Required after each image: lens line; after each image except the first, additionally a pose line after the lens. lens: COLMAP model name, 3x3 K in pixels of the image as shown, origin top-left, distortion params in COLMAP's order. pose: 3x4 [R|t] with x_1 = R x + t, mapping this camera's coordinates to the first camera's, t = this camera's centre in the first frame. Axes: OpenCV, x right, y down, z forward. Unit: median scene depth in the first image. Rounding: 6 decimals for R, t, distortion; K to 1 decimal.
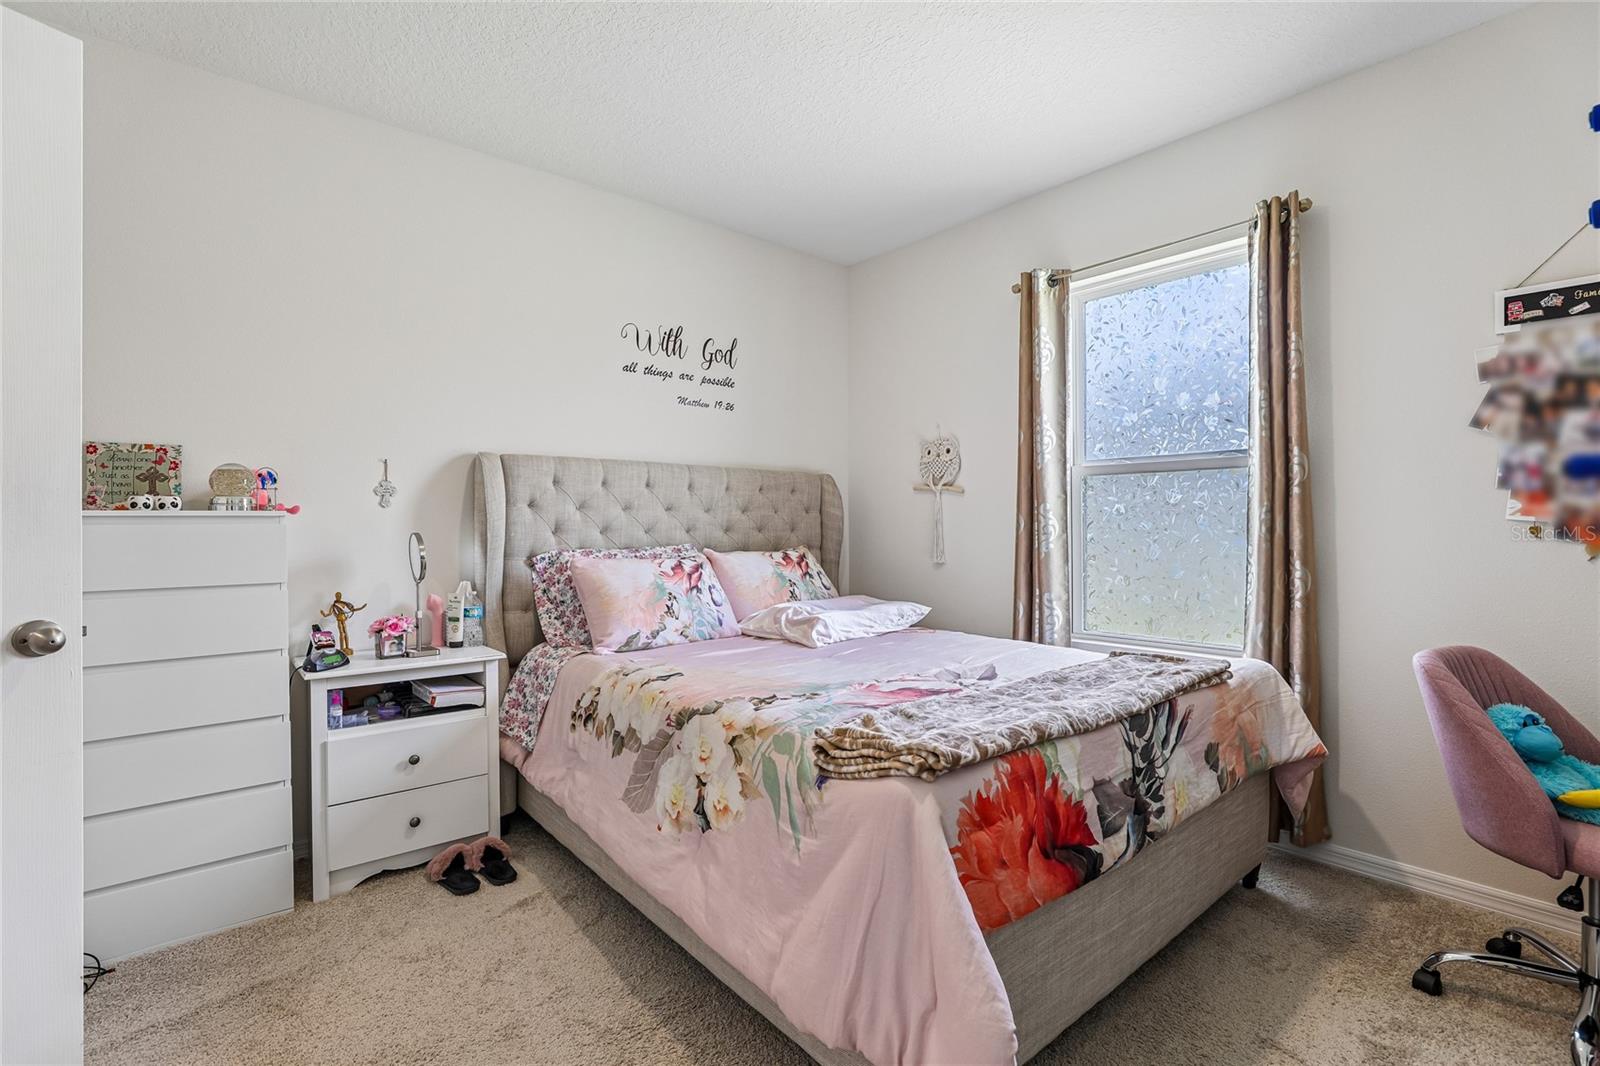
lens RADIAL K [[728.7, 0, 801.5], [0, 728.7, 527.3], [0, 0, 1]] dist [-0.042132, 0.011156]
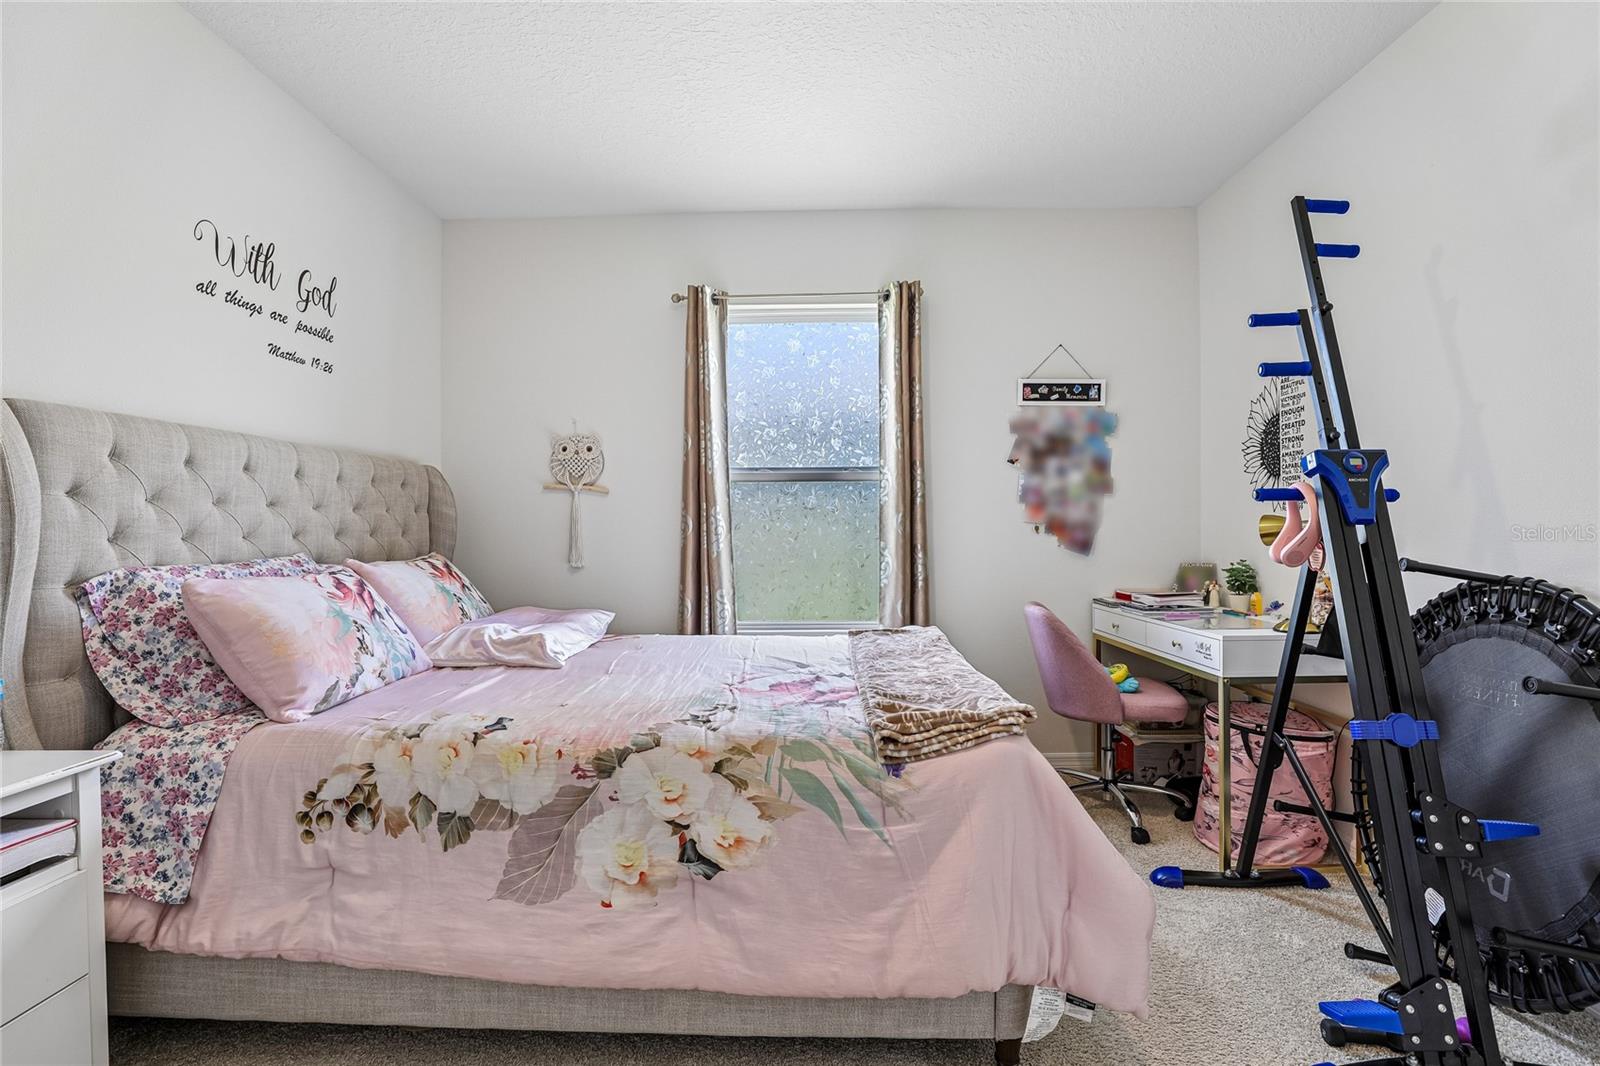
lens RADIAL K [[728.7, 0, 801.5], [0, 728.7, 532.0], [0, 0, 1]] dist [-0.042132, 0.011156]
pose [[0.667861, -0.007409, 0.744249, -0.414498], [0.005878, 0.999972, 0.004679, 0.001401], [-0.744263, 0.001250, 0.667885, 0.199525]]
